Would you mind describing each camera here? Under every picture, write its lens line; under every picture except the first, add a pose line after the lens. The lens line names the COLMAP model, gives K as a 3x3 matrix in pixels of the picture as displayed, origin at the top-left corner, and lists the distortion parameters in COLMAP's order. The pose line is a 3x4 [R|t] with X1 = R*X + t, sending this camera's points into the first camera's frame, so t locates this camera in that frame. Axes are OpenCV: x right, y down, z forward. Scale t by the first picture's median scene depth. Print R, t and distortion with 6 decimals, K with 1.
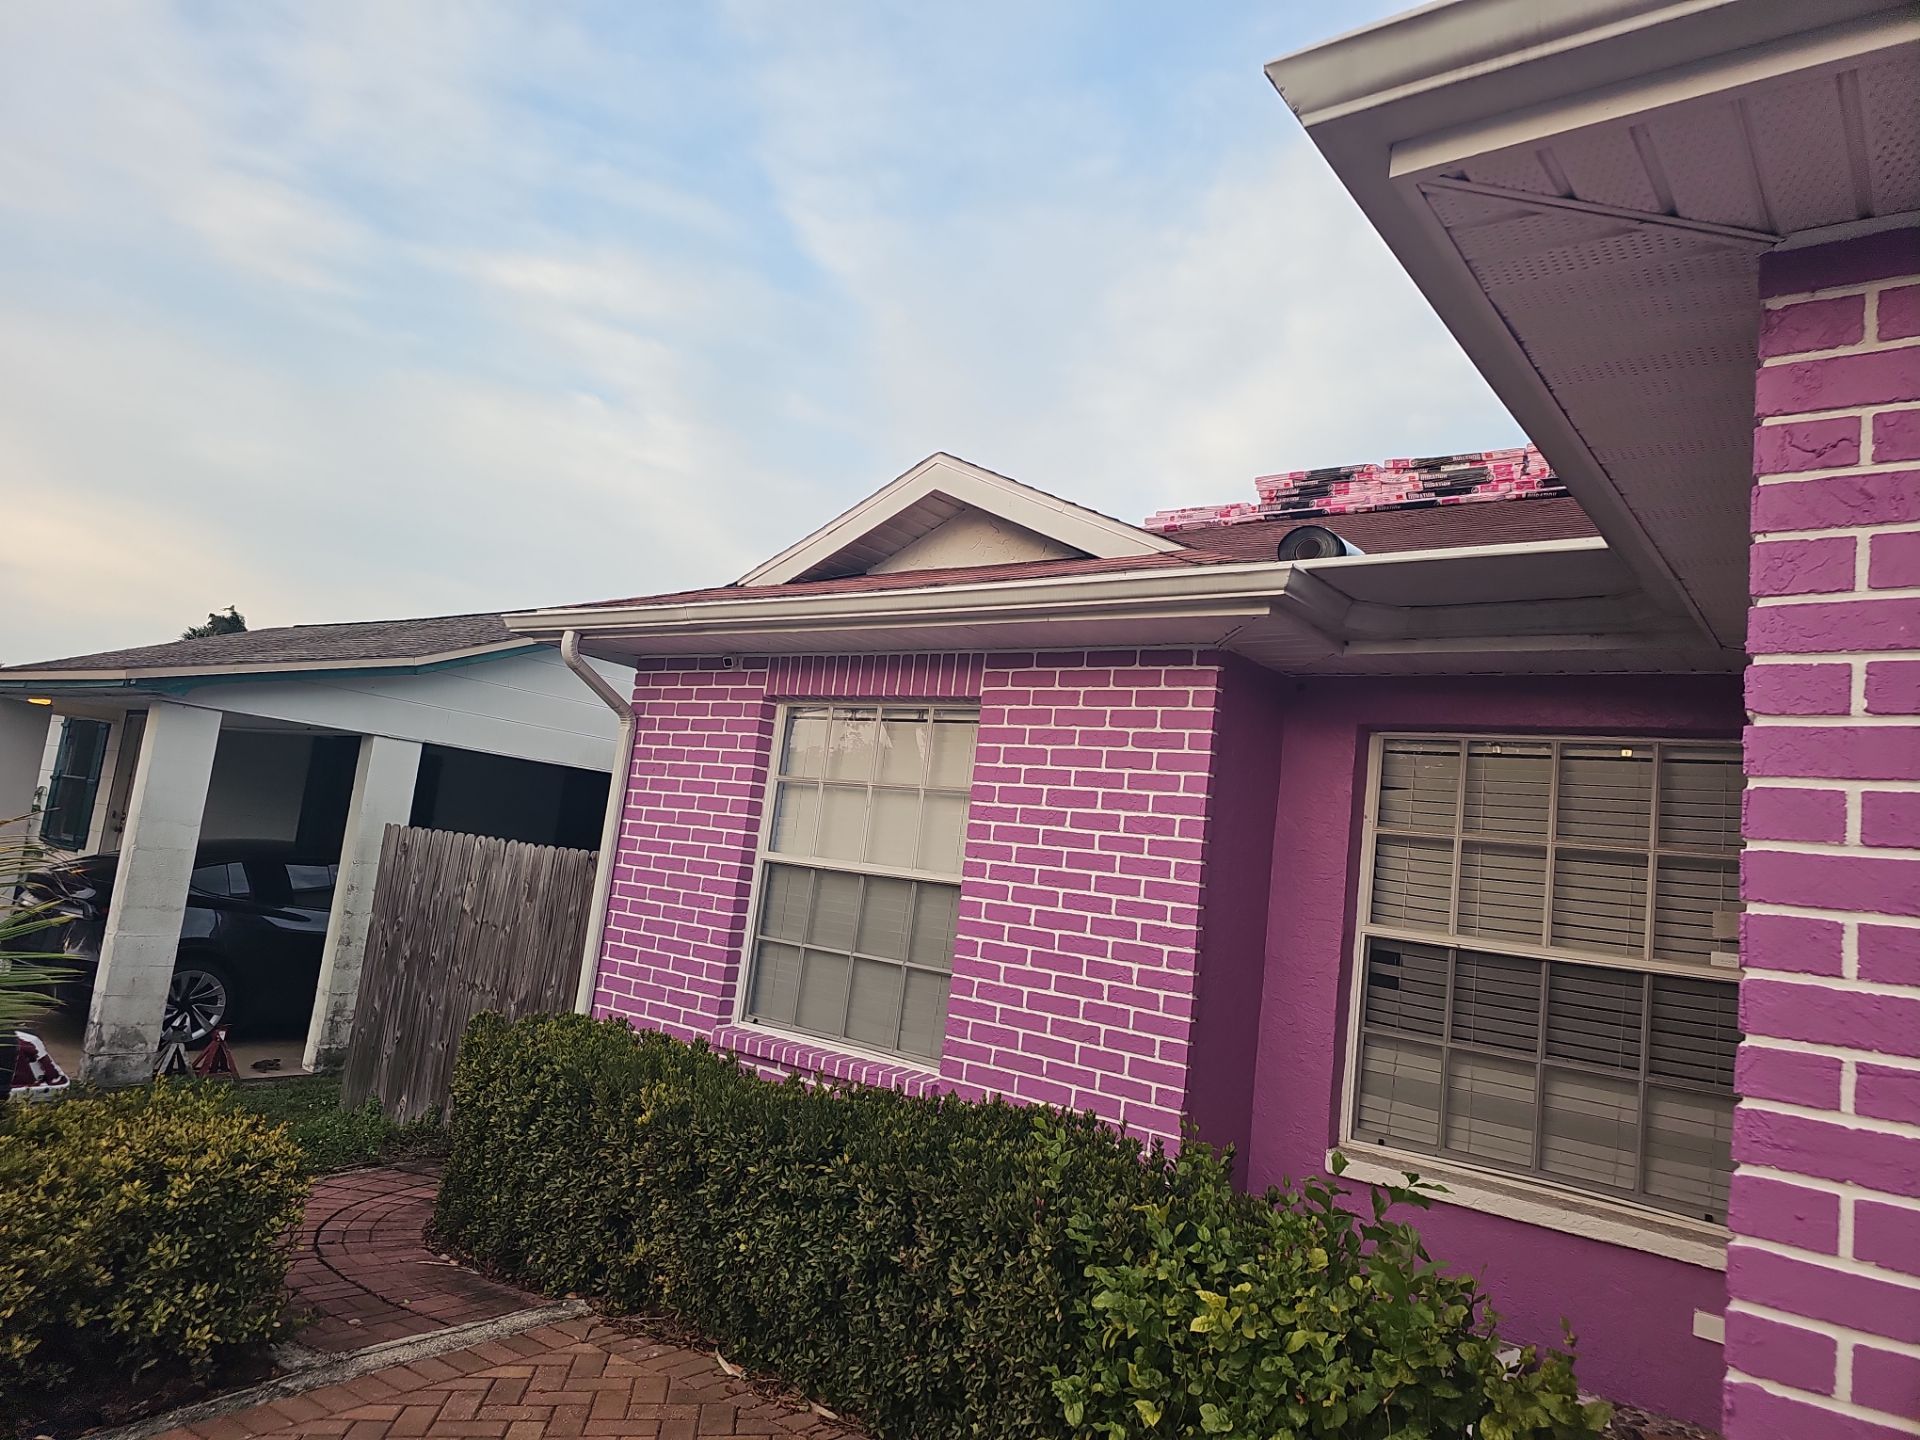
lens RADIAL K [[1251.0, 0, 985.9], [0, 1251.0, 726.3], [0, 0, 1]] dist [0.059834, -0.030675]
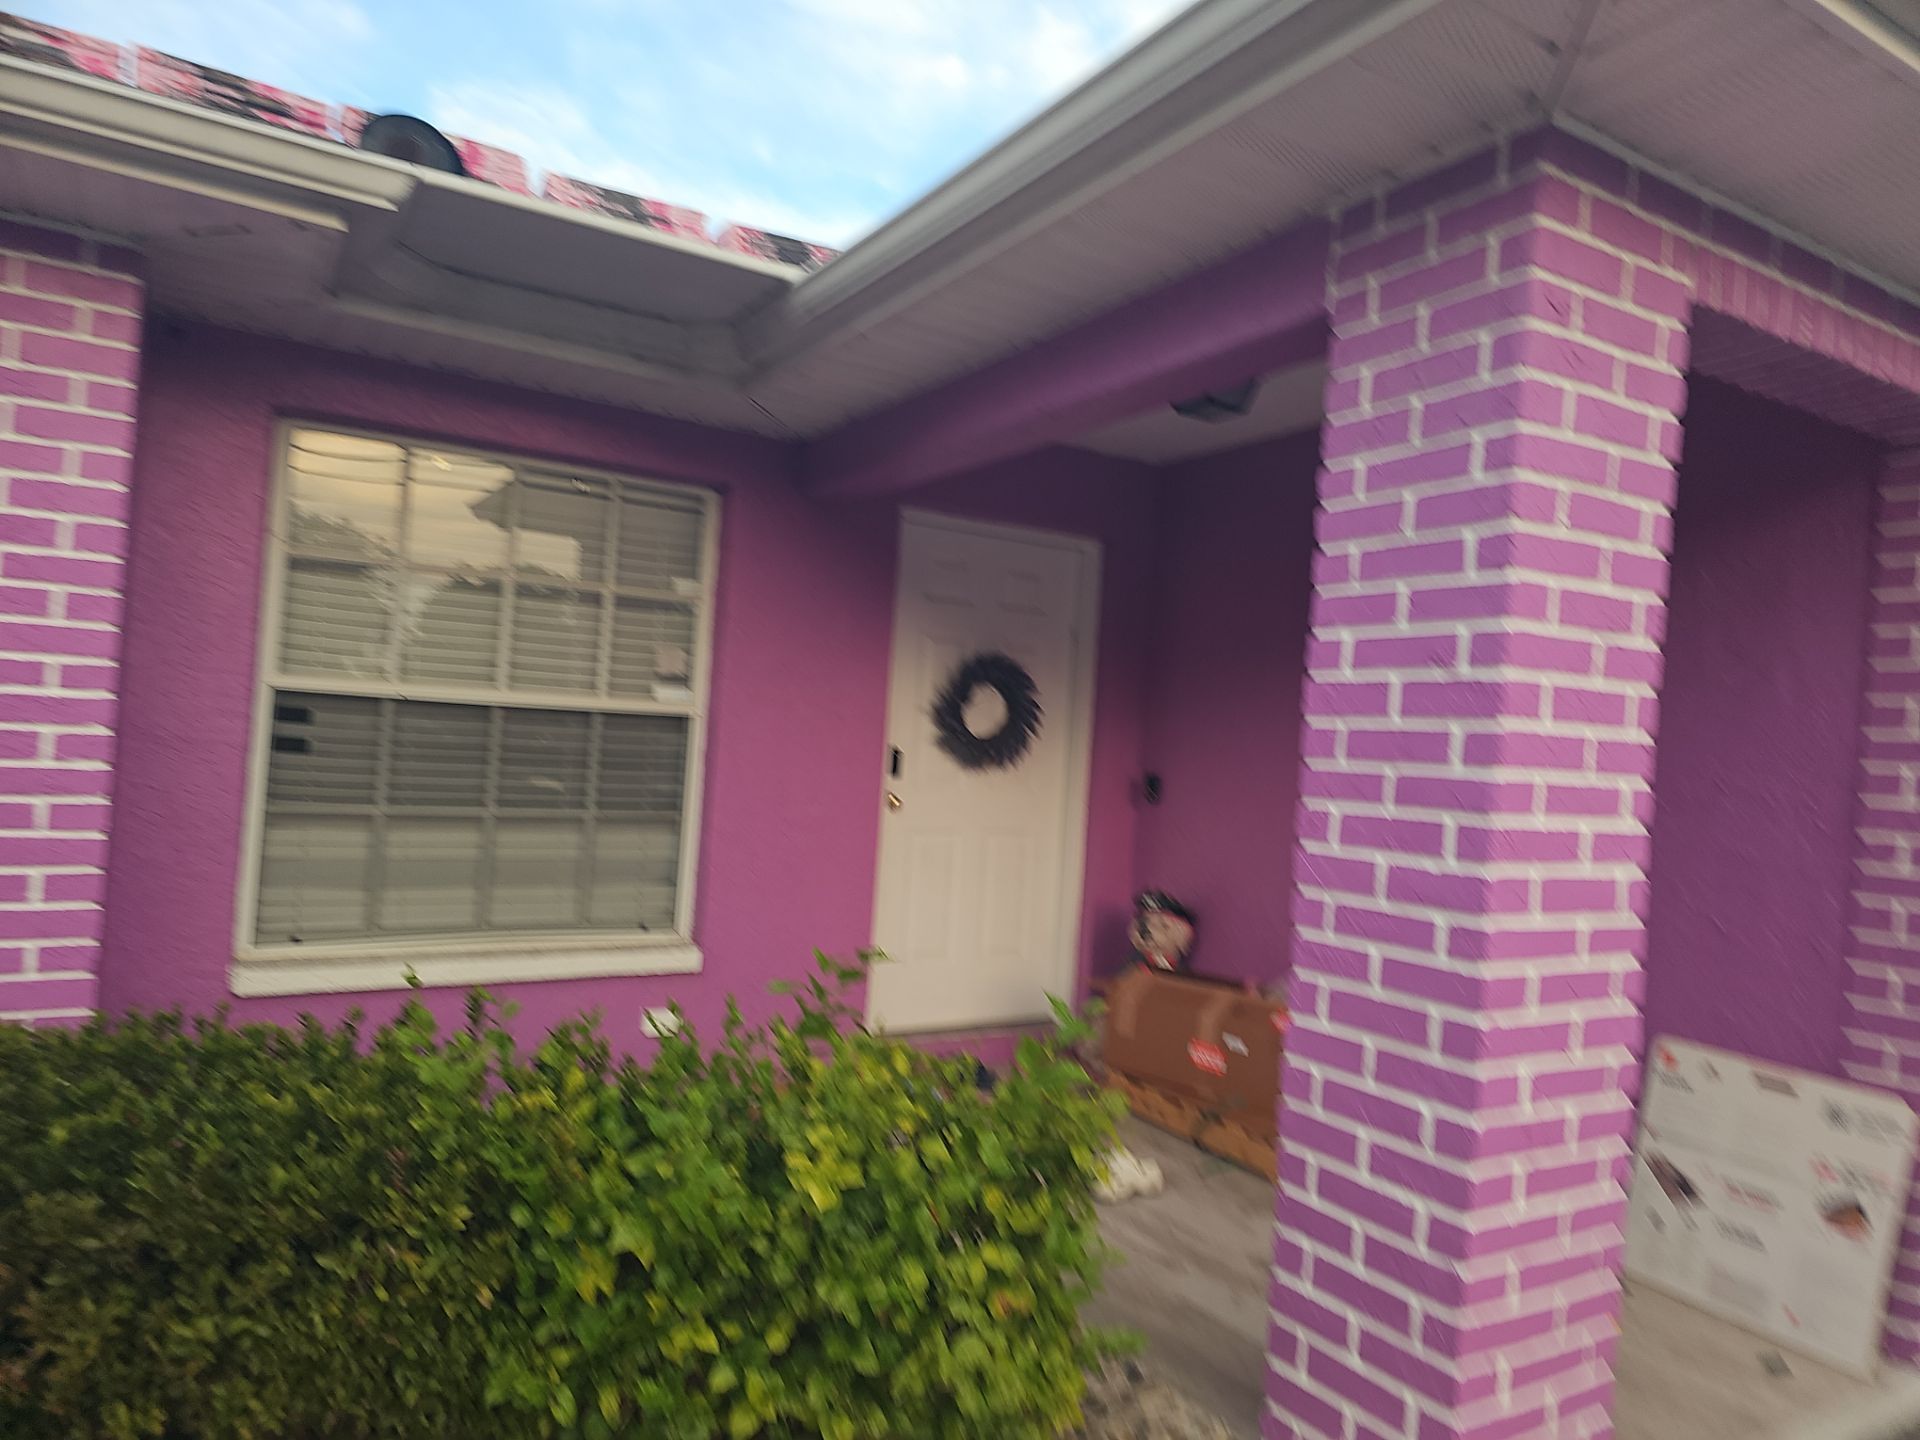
lens RADIAL K [[1251.0, 0, 985.9], [0, 1251.0, 726.3], [0, 0, 1]] dist [0.059834, -0.030675]
pose [[0.360206, -0.084970, 0.928995, -0.271550], [-0.136815, 0.980263, 0.142708, 0.021853], [-0.922786, -0.178505, 0.341472, 0.356476]]
